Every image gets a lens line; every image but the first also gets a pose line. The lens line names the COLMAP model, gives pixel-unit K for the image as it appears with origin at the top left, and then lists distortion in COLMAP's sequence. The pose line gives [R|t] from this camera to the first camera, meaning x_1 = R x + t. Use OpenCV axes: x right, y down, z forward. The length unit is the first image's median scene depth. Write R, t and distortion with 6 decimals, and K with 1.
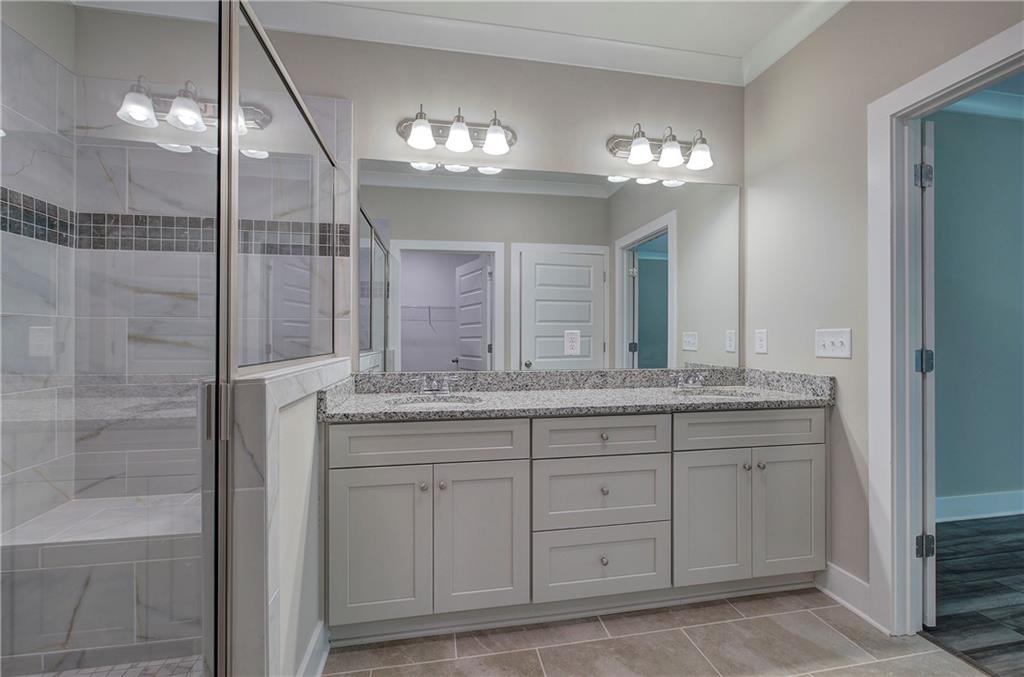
lens RADIAL K [[434.7, 0, 509.9], [0, 434.7, 337.2], [0, 0, 1]] dist [-0.002560, 0.001625]
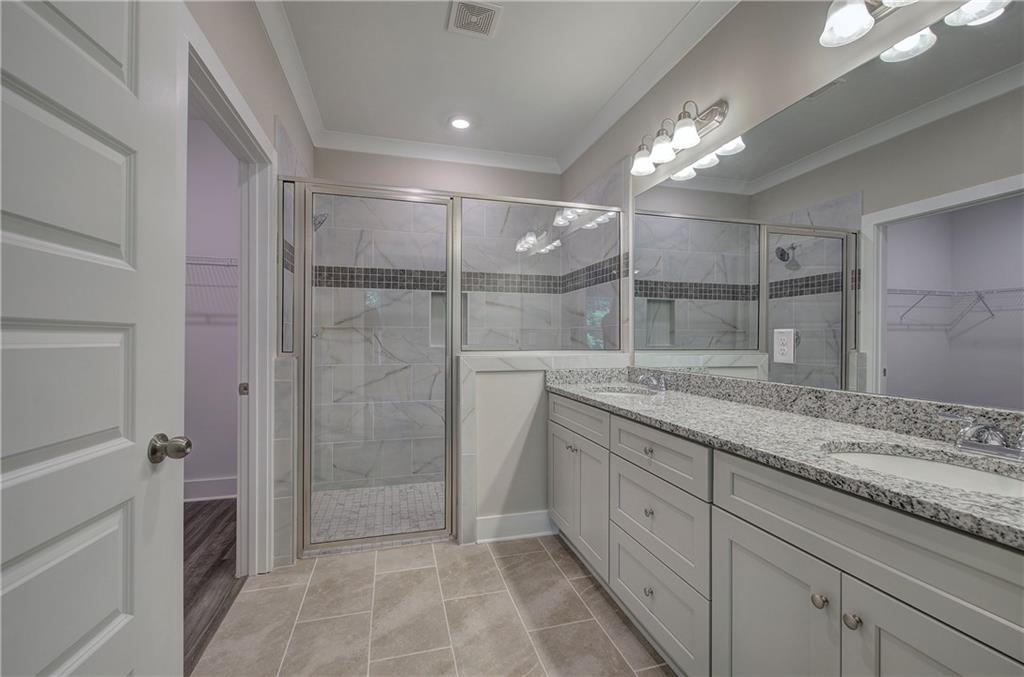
lens RADIAL K [[434.7, 0, 514.3], [0, 434.7, 336.3], [0, 0, 1]] dist [-0.002560, 0.001625]
pose [[0.088890, -0.004301, -0.996032, 1.000385], [0.000378, 0.999991, -0.004285, 0.000329], [0.996041, 0.000004, 0.088891, 0.605067]]
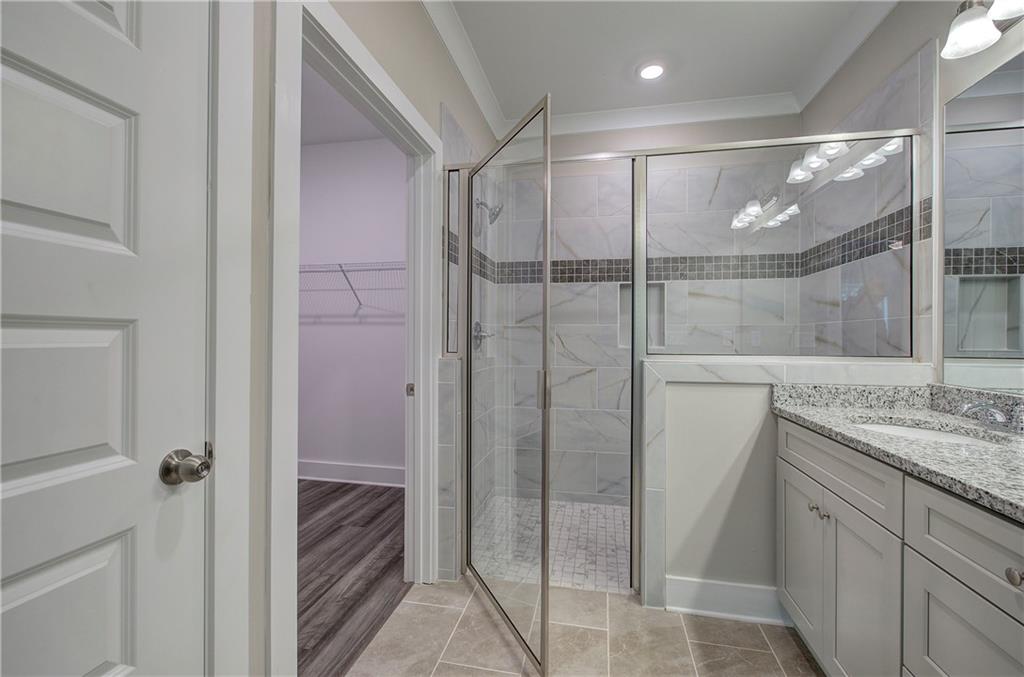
lens RADIAL K [[434.7, 0, 512.1], [0, 434.7, 336.6], [0, 0, 1]] dist [-0.002560, 0.001625]
pose [[-0.379335, -0.001781, -0.925258, 0.735851], [-0.001066, 0.999998, -0.001488, -0.000727], [0.925259, 0.000421, -0.379336, 0.658614]]
